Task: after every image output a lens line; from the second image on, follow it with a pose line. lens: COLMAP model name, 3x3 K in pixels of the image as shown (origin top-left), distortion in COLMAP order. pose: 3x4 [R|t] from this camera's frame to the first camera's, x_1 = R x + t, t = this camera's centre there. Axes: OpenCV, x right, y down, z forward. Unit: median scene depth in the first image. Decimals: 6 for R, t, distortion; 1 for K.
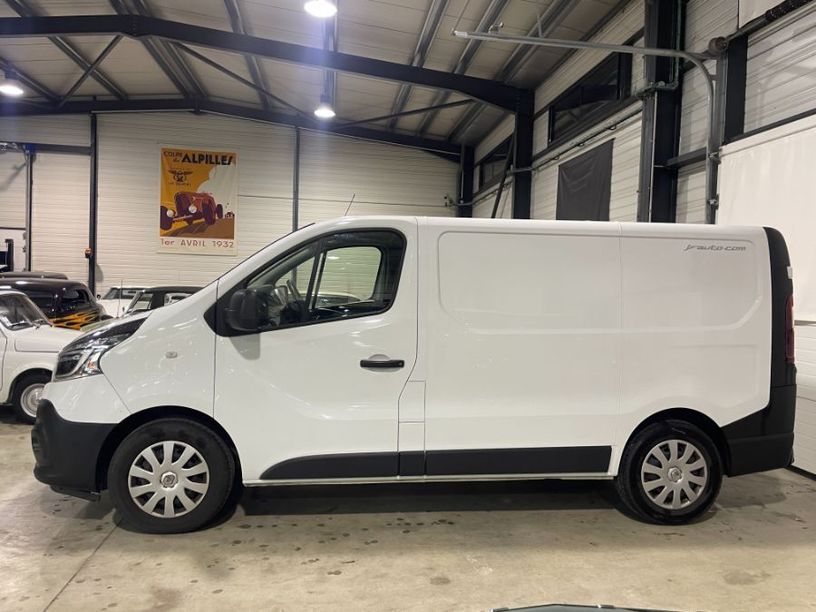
lens RADIAL K [[615.4, 0, 412.0], [0, 615.4, 304.2], [0, 0, 1]] dist [0.108235, -0.141898]
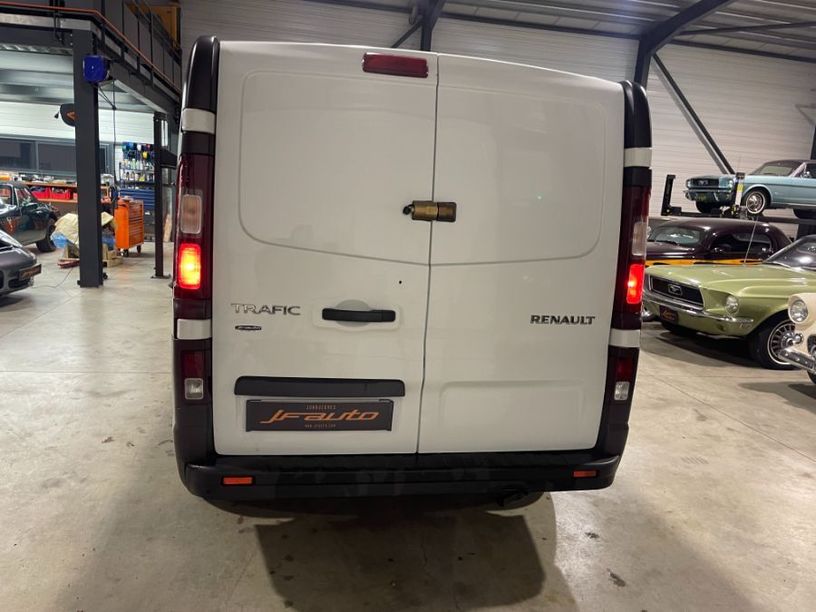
lens RADIAL K [[622.0, 0, 398.8], [0, 622.0, 306.3], [0, 0, 1]] dist [0.102728, -0.144252]
pose [[0.052170, 0.148760, -0.987496, 0.174587], [-0.096808, 0.984939, 0.143260, -0.000372], [0.993935, 0.088123, 0.065785, 0.258660]]
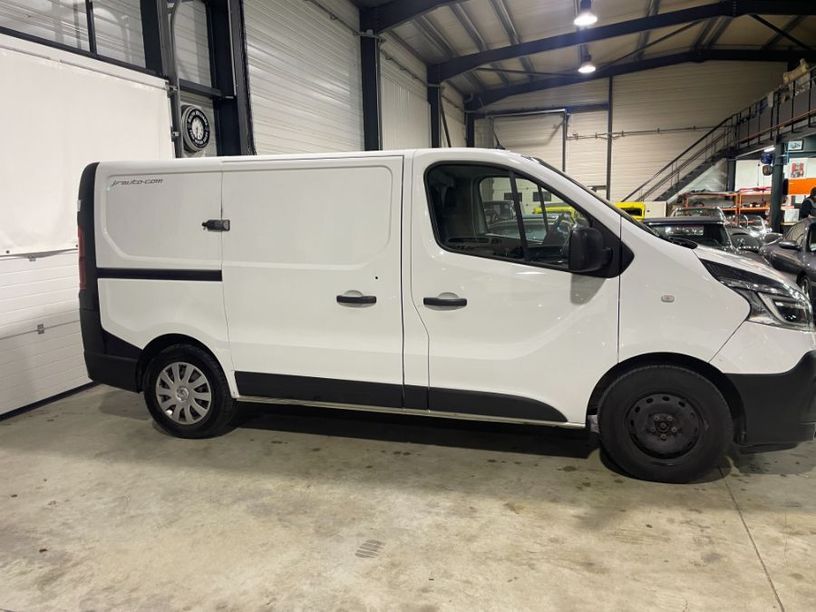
lens RADIAL K [[620.7, 0, 403.8], [0, 620.7, 305.1], [0, 0, 1]] dist [0.108884, -0.149817]
pose [[-0.909254, -0.077625, 0.408940, -0.095922], [0.006790, 0.979560, 0.201037, -0.024508], [-0.416187, 0.185570, -0.890142, 0.509729]]
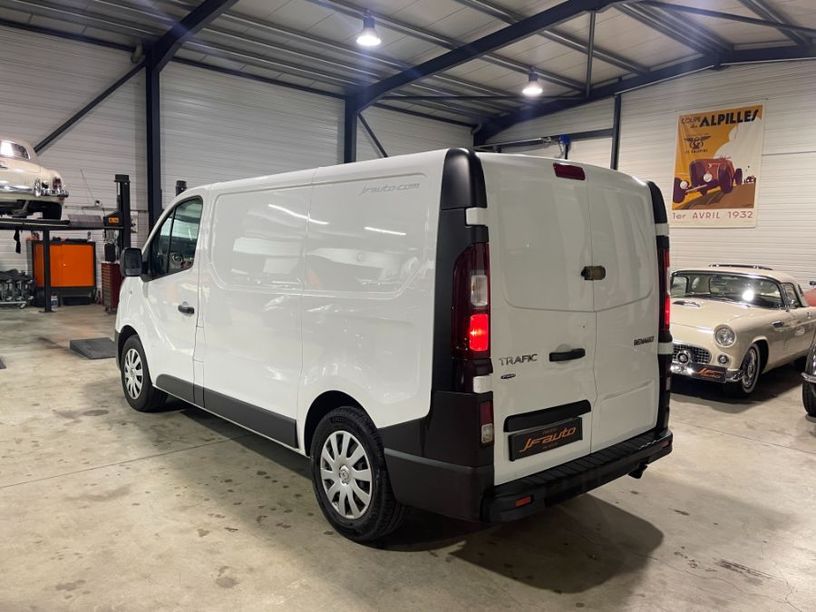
lens RADIAL K [[621.1, 0, 406.4], [0, 621.1, 295.7], [0, 0, 1]] dist [0.101375, -0.140667]
pose [[0.567662, 0.052946, -0.821558, 0.161962], [-0.037990, 0.998551, 0.038102, -0.000291], [0.822385, 0.009582, 0.568851, 0.126594]]
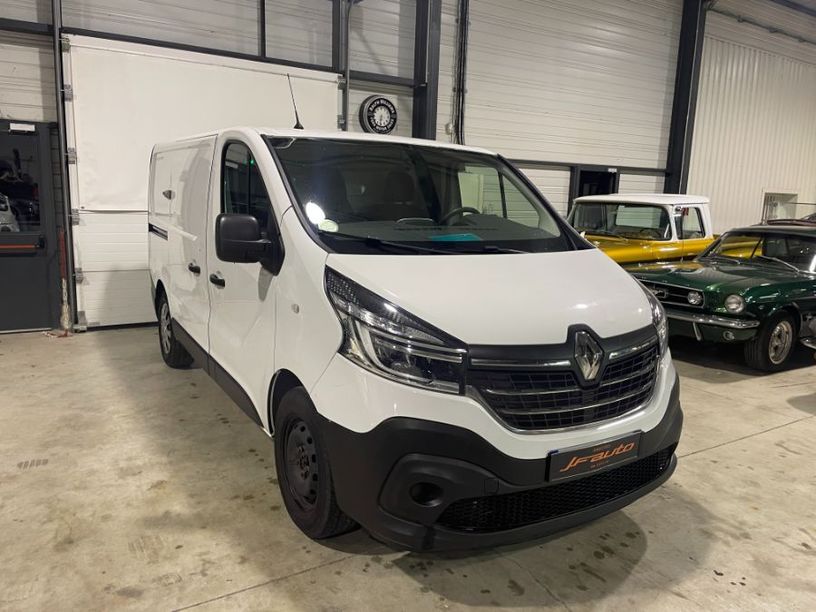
lens RADIAL K [[620.7, 0, 403.8], [0, 620.7, 305.1], [0, 0, 1]] dist [0.108884, -0.149817]
pose [[-0.391684, -0.210149, 0.895779, -0.239963], [-0.015497, 0.974936, 0.221943, -0.023181], [-0.919969, 0.073050, -0.385124, 0.342498]]
